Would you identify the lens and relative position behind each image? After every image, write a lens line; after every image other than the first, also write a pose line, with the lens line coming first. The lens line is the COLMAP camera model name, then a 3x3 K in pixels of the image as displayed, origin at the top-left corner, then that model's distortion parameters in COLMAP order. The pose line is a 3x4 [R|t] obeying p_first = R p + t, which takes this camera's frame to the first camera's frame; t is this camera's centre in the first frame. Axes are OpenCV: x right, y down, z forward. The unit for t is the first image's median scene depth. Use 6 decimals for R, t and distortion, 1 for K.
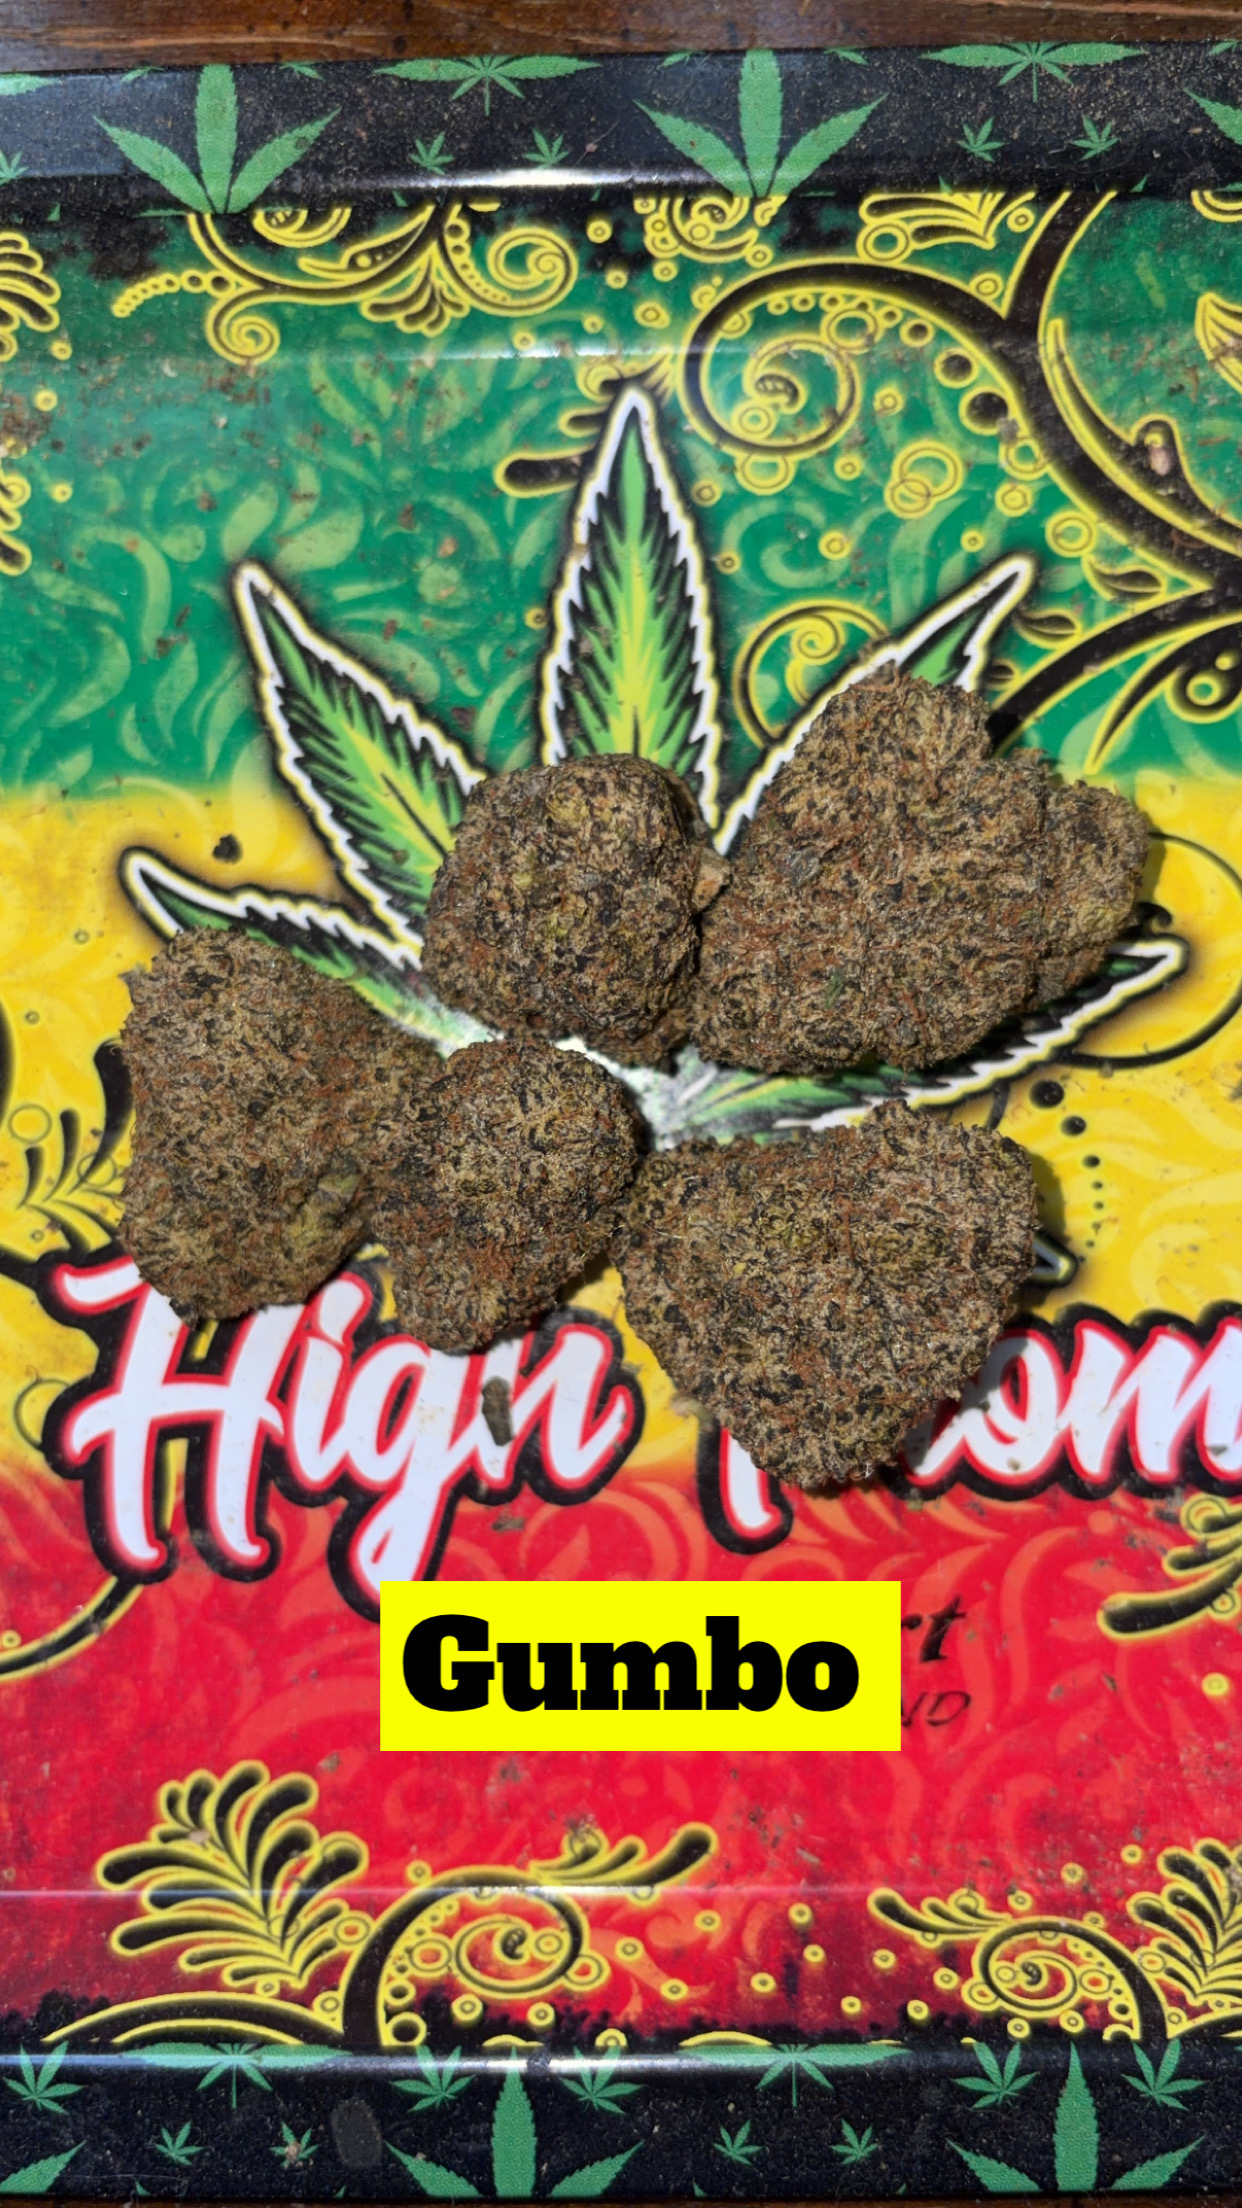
lens RADIAL K [[1884.2, 0, 615.1], [0, 1884.2, 1102.0], [0, 0, 1]] dist [-0.070249, 0.057534]
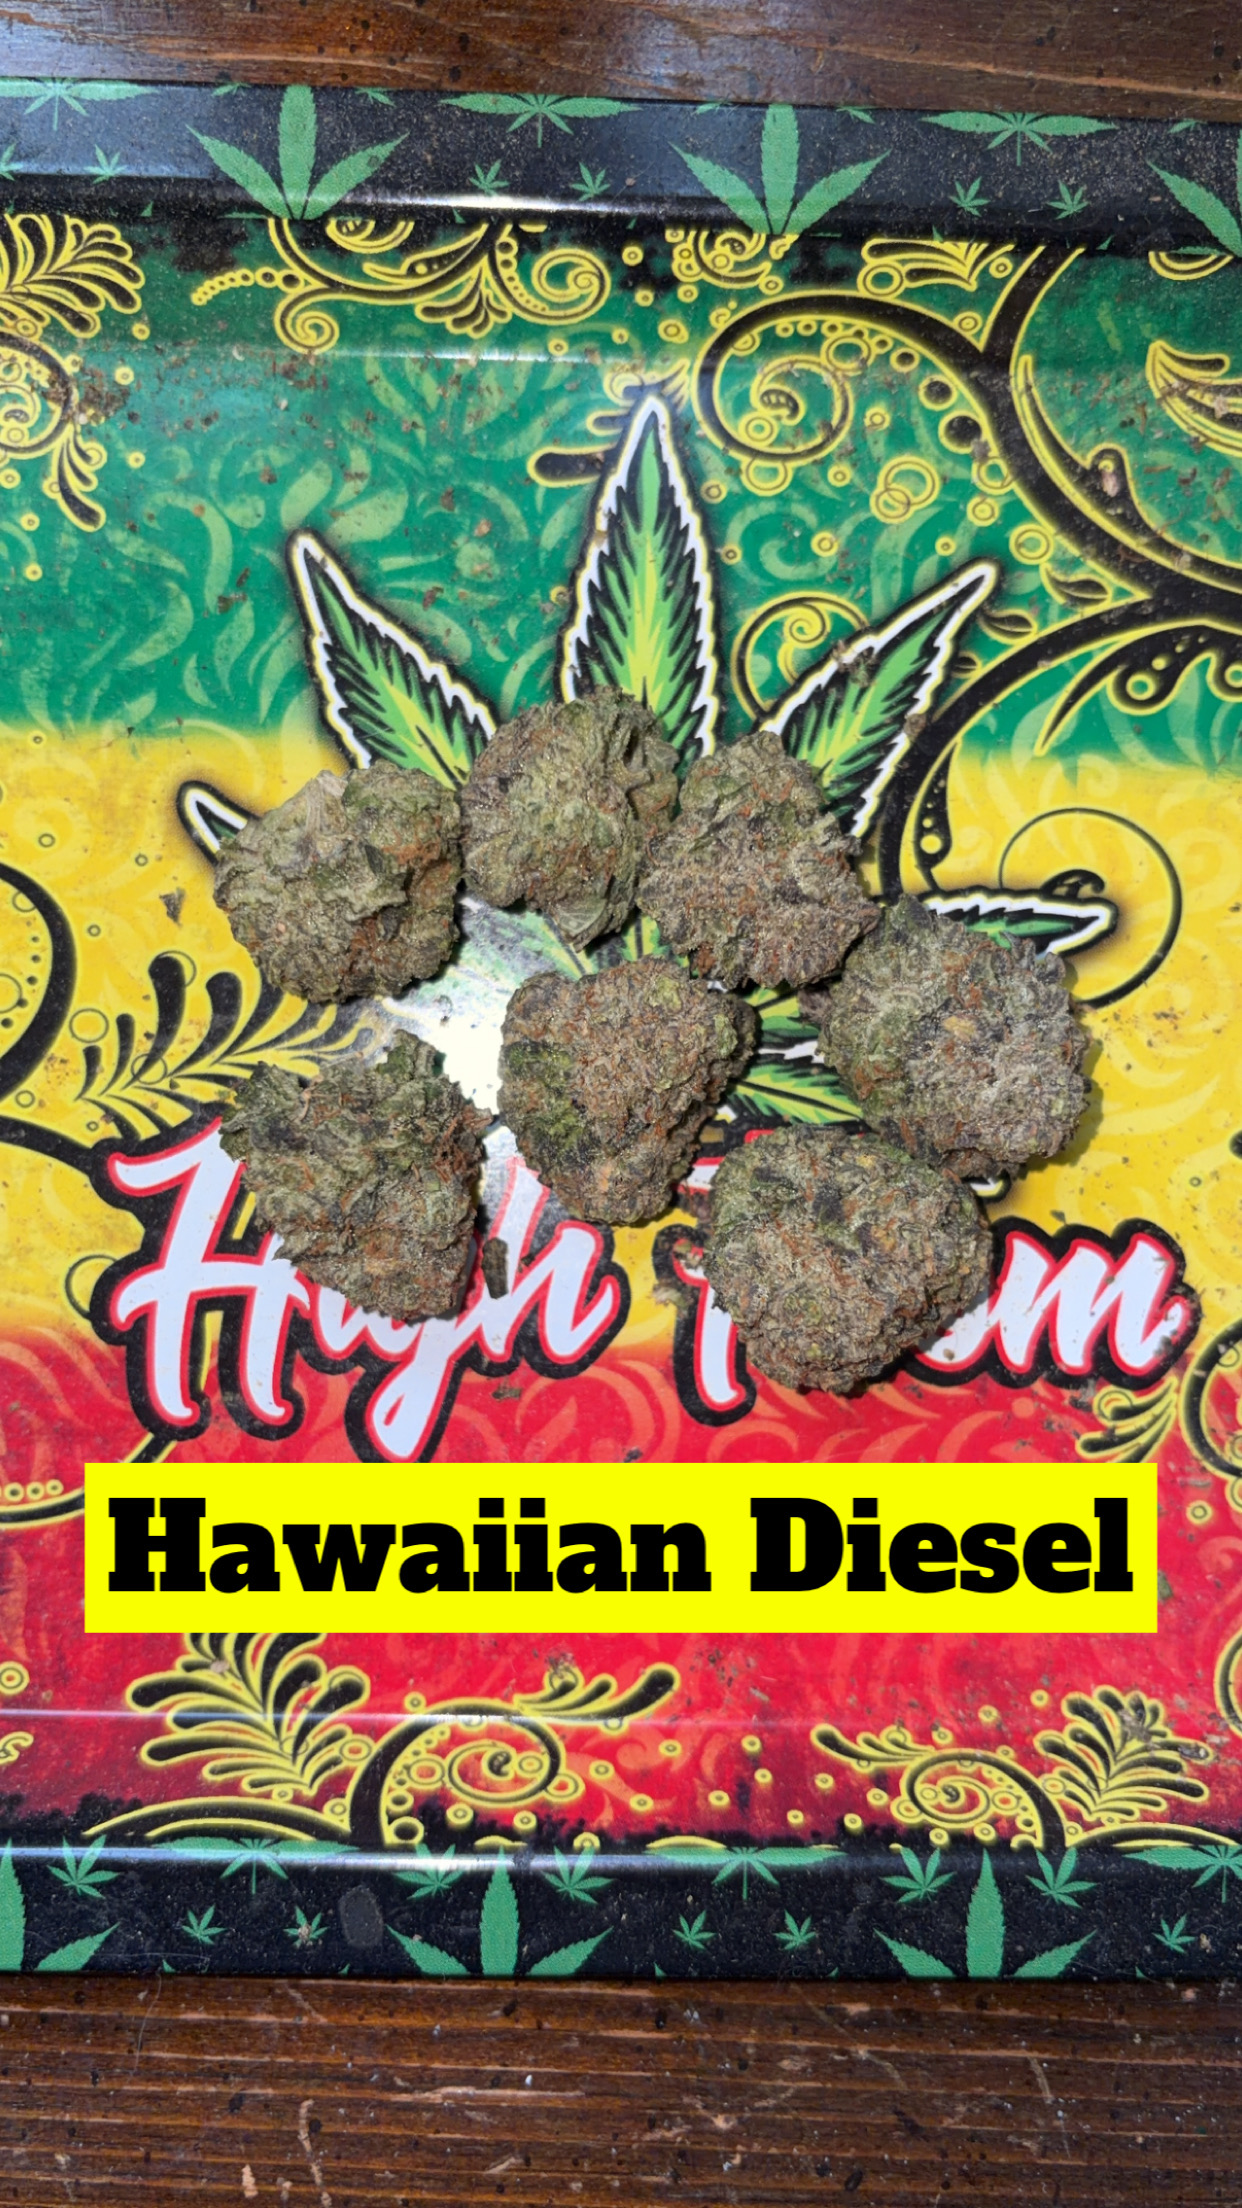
lens RADIAL K [[1874.7, 0, 622.9], [0, 1874.7, 1103.7], [0, 0, 1]] dist [-0.058896, 0.040966]
pose [[0.997966, 0.036880, 0.052000, -0.052740], [-0.037510, 0.999234, 0.011186, 0.034824], [-0.051547, -0.013114, 0.998584, -0.131252]]
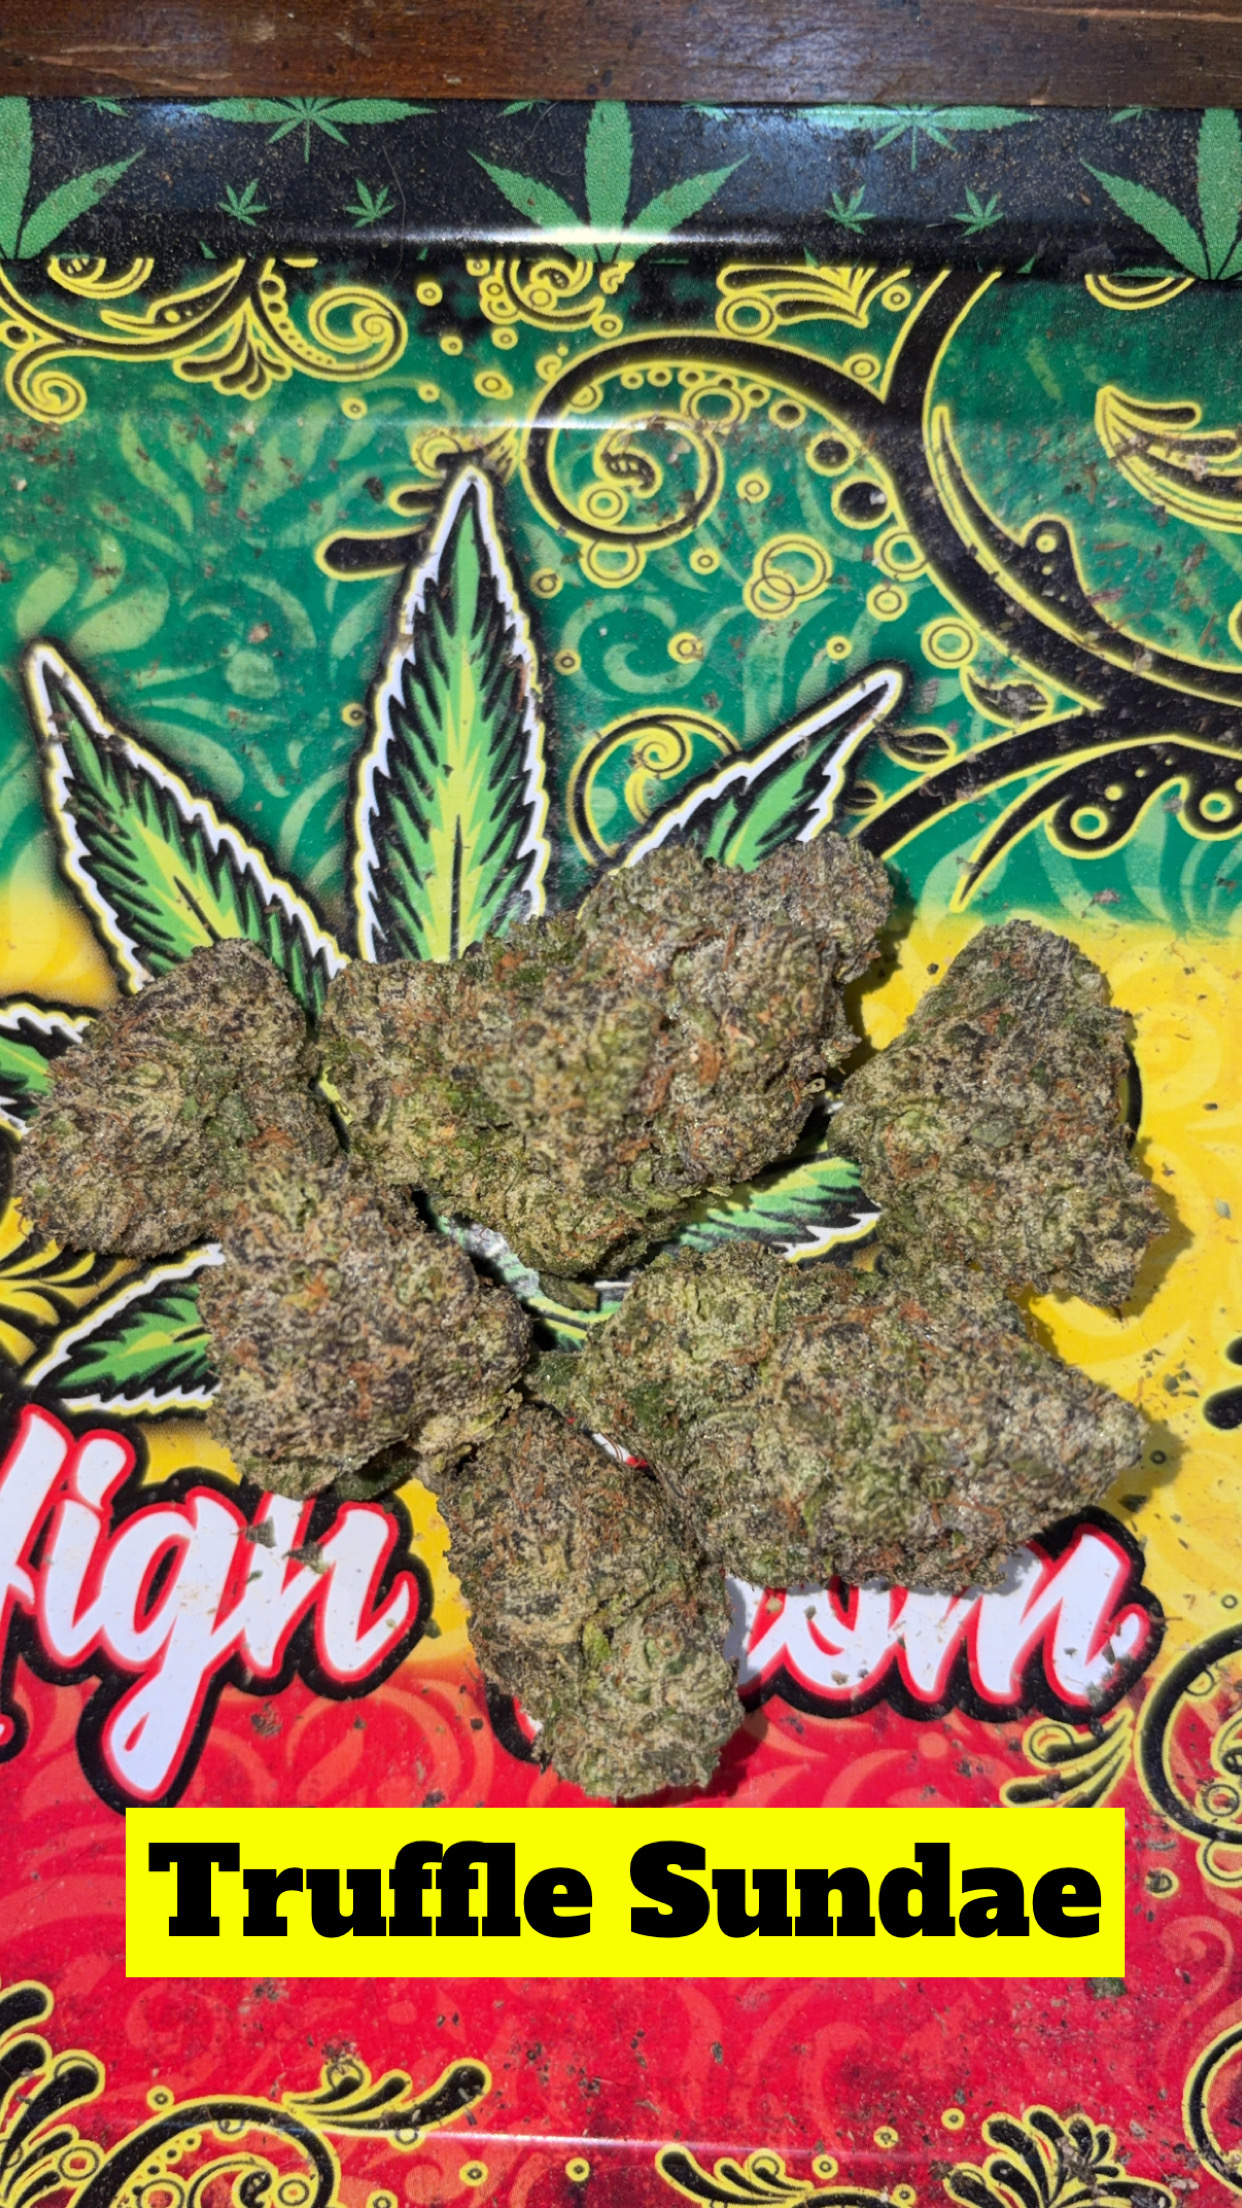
lens RADIAL K [[1909.2, 0, 621.0], [0, 1909.2, 1104.0], [0, 0, 1]] dist [-0.051087, 0.006273]
pose [[0.999088, 0.042339, -0.005532, 0.103515], [-0.042423, 0.998971, -0.016061, -0.062684], [0.004846, 0.016281, 0.999856, 0.087502]]
